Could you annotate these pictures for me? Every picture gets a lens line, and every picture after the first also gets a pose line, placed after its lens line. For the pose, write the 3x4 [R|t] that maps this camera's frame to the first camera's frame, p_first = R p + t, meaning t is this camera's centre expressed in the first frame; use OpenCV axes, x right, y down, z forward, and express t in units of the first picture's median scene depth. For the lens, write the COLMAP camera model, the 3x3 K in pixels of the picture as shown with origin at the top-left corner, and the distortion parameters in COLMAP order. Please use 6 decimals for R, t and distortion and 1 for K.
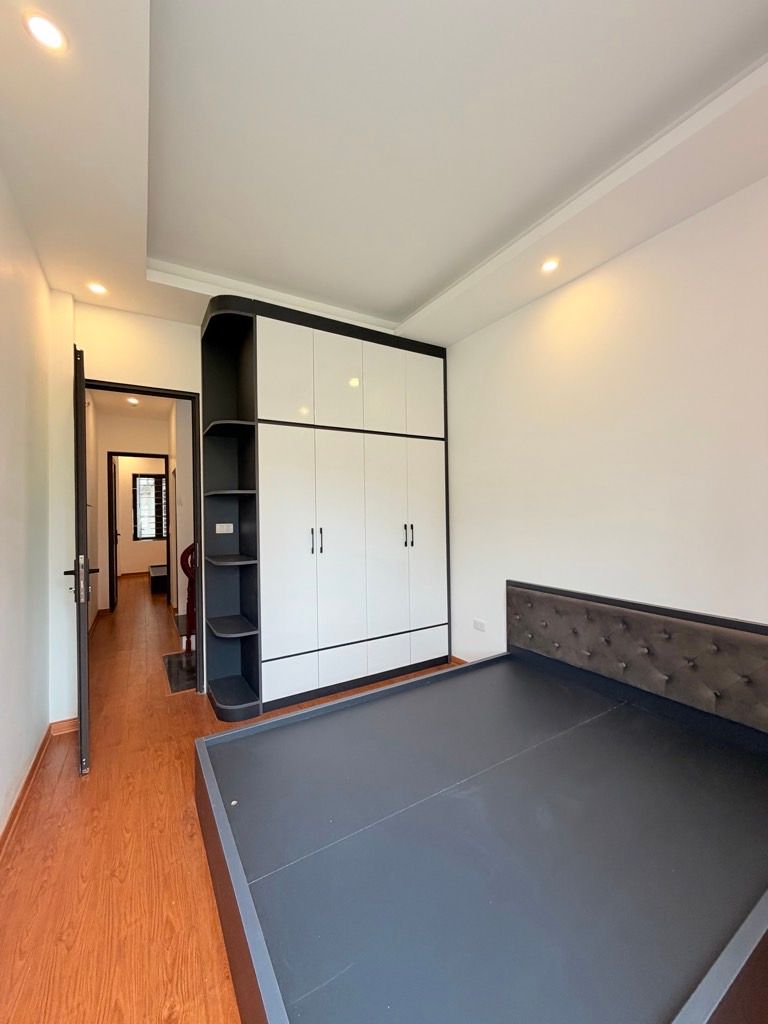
lens RADIAL K [[408.4, 0, 384.0], [0, 408.4, 507.8], [0, 0, 1]] dist [-0.002124, 0.000037]
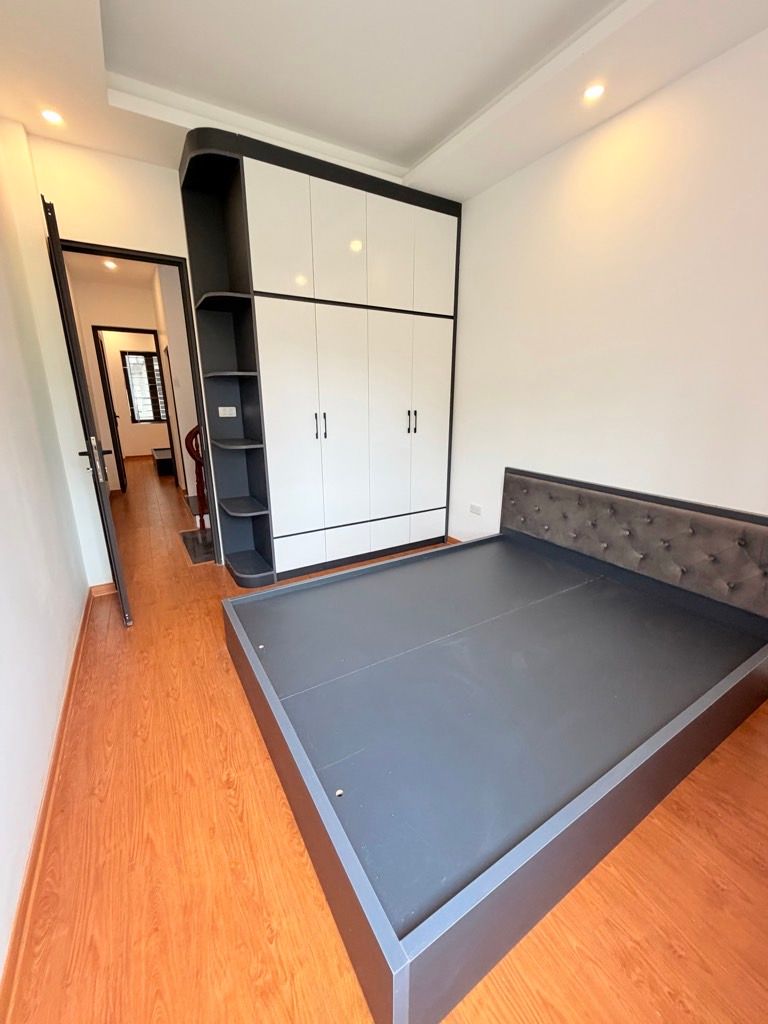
lens RADIAL K [[408.4, 0, 385.3], [0, 408.4, 509.2], [0, 0, 1]] dist [-0.002124, 0.000037]
pose [[0.999894, 0.013913, 0.004202, -0.007080], [-0.014532, 0.961180, 0.275539, -0.000921], [-0.000205, -0.275570, 0.961281, -0.022614]]
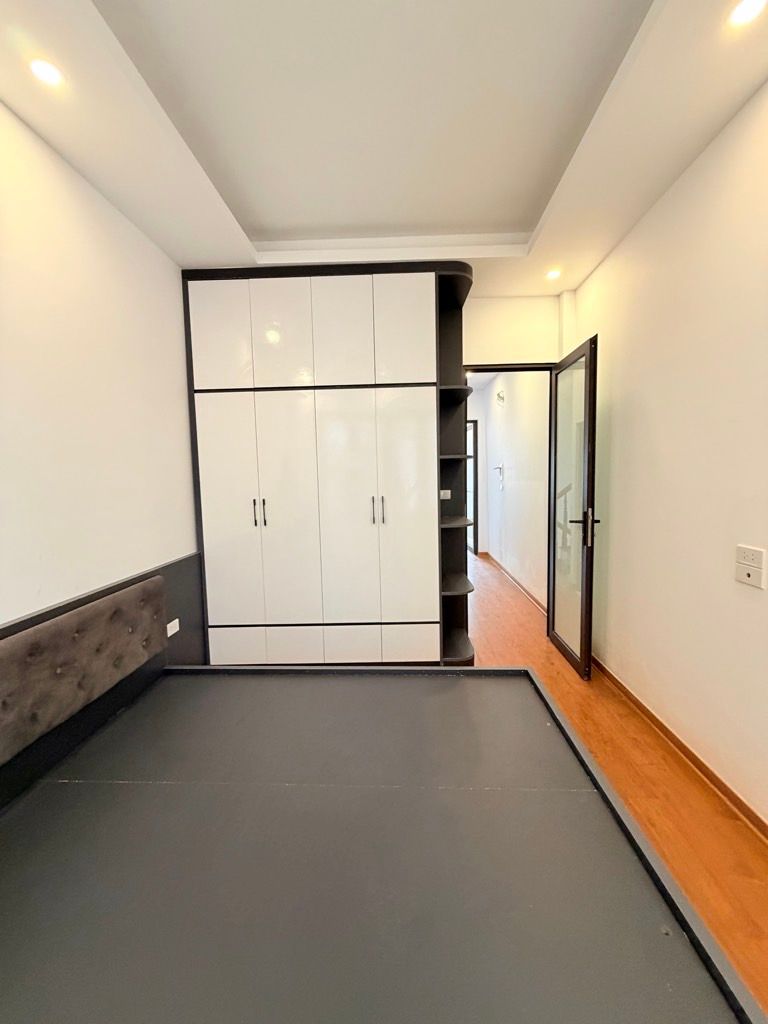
lens RADIAL K [[408.4, 0, 383.6], [0, 408.4, 509.0], [0, 0, 1]] dist [-0.002124, 0.000037]
pose [[0.818609, 0.039604, -0.572984, 0.587538], [0.014416, 0.995889, 0.089431, -0.007810], [0.574170, -0.081469, 0.814673, 0.376380]]
